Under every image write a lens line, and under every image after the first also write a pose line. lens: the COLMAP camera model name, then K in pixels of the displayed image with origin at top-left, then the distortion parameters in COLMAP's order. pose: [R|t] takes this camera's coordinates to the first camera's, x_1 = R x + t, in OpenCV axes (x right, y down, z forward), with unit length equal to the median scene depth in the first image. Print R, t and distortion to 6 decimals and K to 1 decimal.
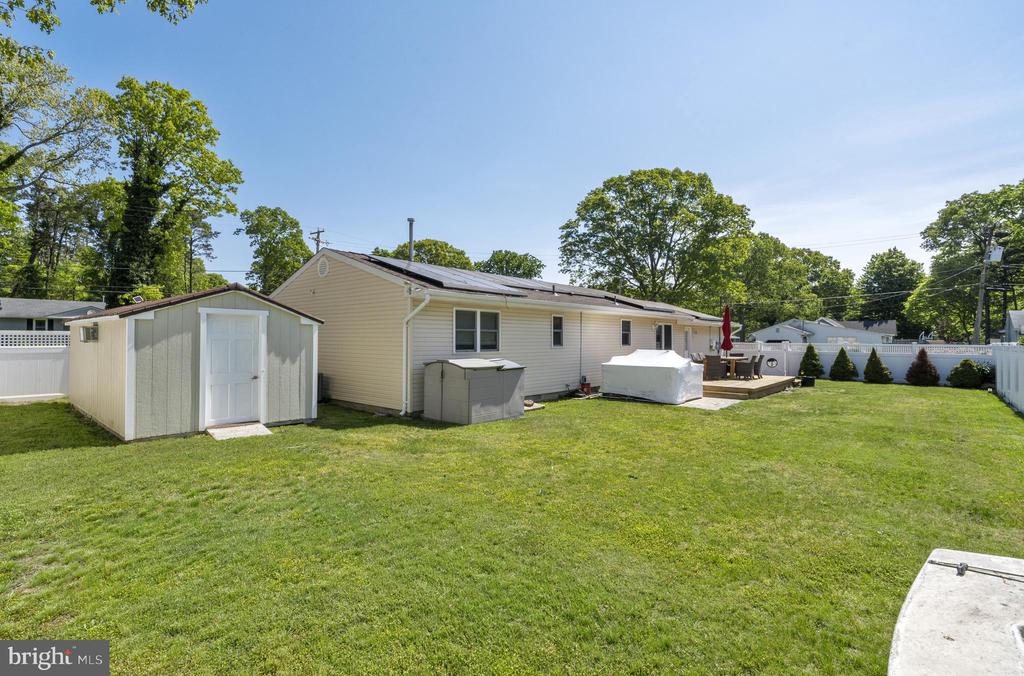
lens RADIAL K [[467.7, 0, 512.0], [0, 467.7, 338.0], [0, 0, 1]] dist [0.000501, 0.000079]
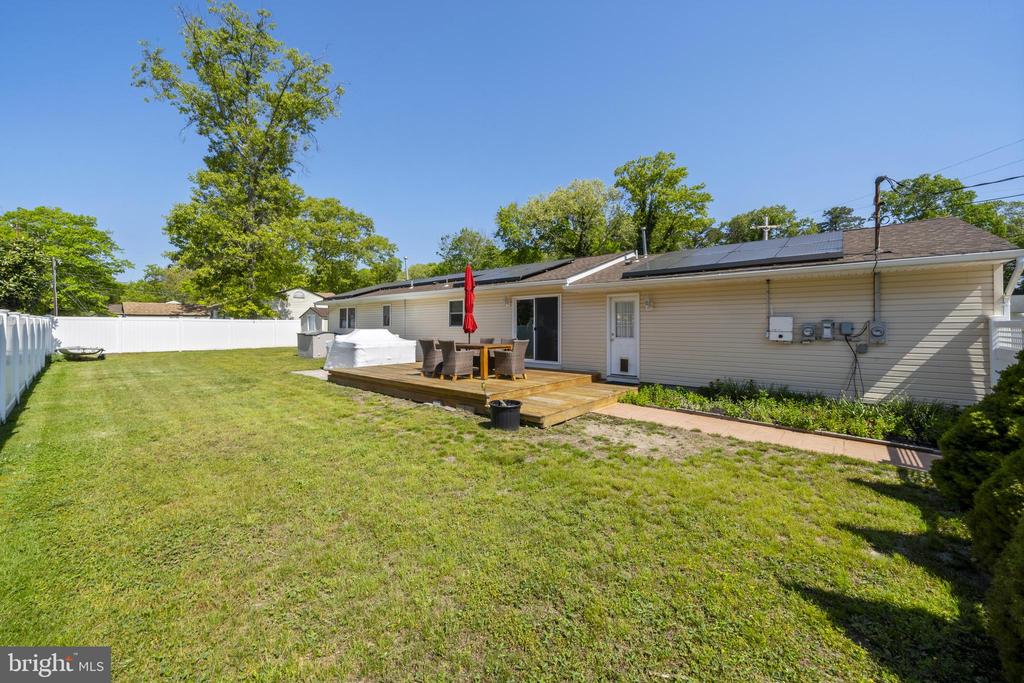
lens RADIAL K [[384.5, 0, 507.8], [0, 384.5, 335.5], [0, 0, 1]] dist [-0.001242, 0.000046]
pose [[0.020405, 0.019215, -0.999607, 1.255152], [0.001260, 0.999814, 0.019245, 0.023141], [0.999791, -0.001653, 0.020377, 1.310686]]
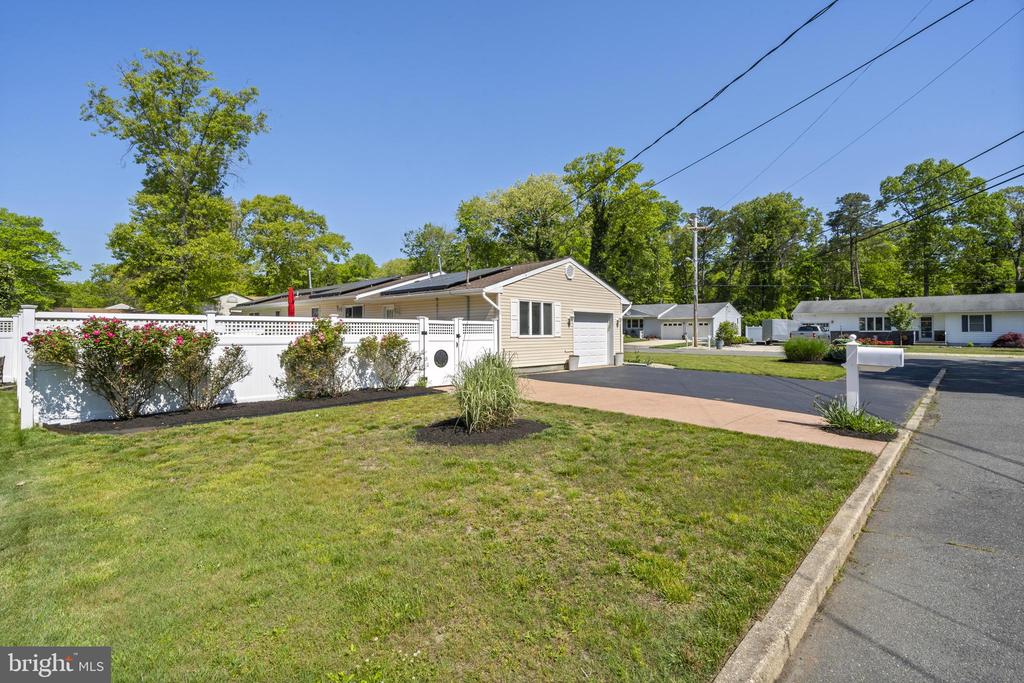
lens RADIAL K [[477.6, 0, 512.0], [0, 477.6, 341.5], [0, 0, 1]] dist [0.001729, -0.000024]
pose [[-0.016119, 0.017136, -0.999723, 1.882028], [0.004150, 0.999846, 0.017071, 0.042793], [0.999861, -0.003873, -0.016187, 1.881345]]
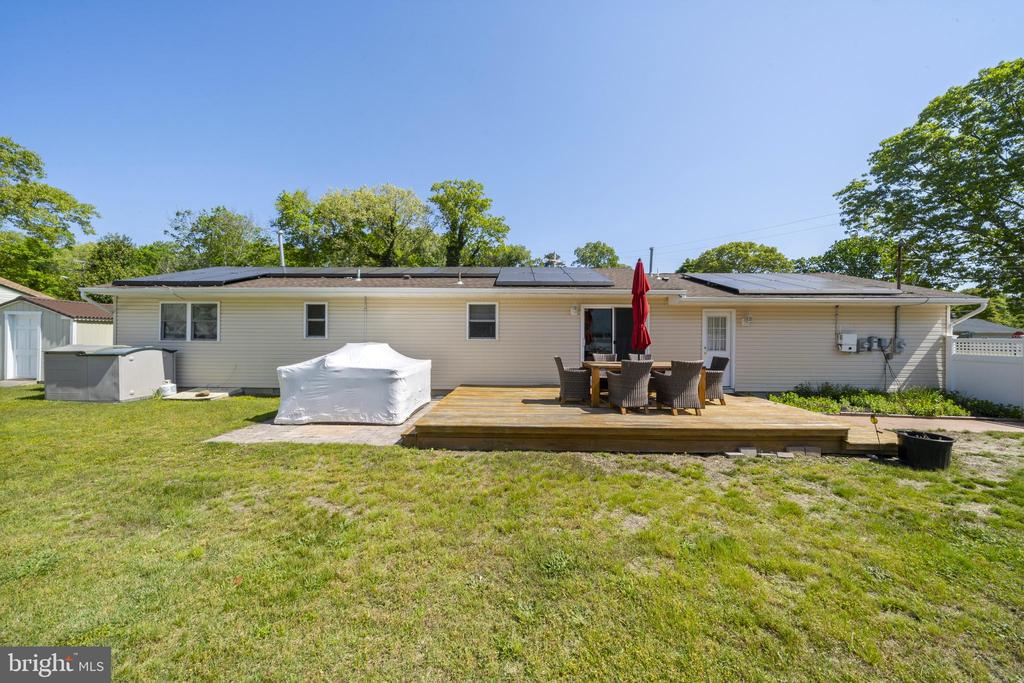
lens RADIAL K [[353.5, 0, 512.0], [0, 353.5, 341.5], [0, 0, 1]] dist [-0.003614, -0.000002]
pose [[0.651448, 0.011383, -0.758608, 0.829953], [-0.001840, 0.999908, 0.013423, 0.014852], [0.758691, -0.007349, 0.651409, 0.815448]]
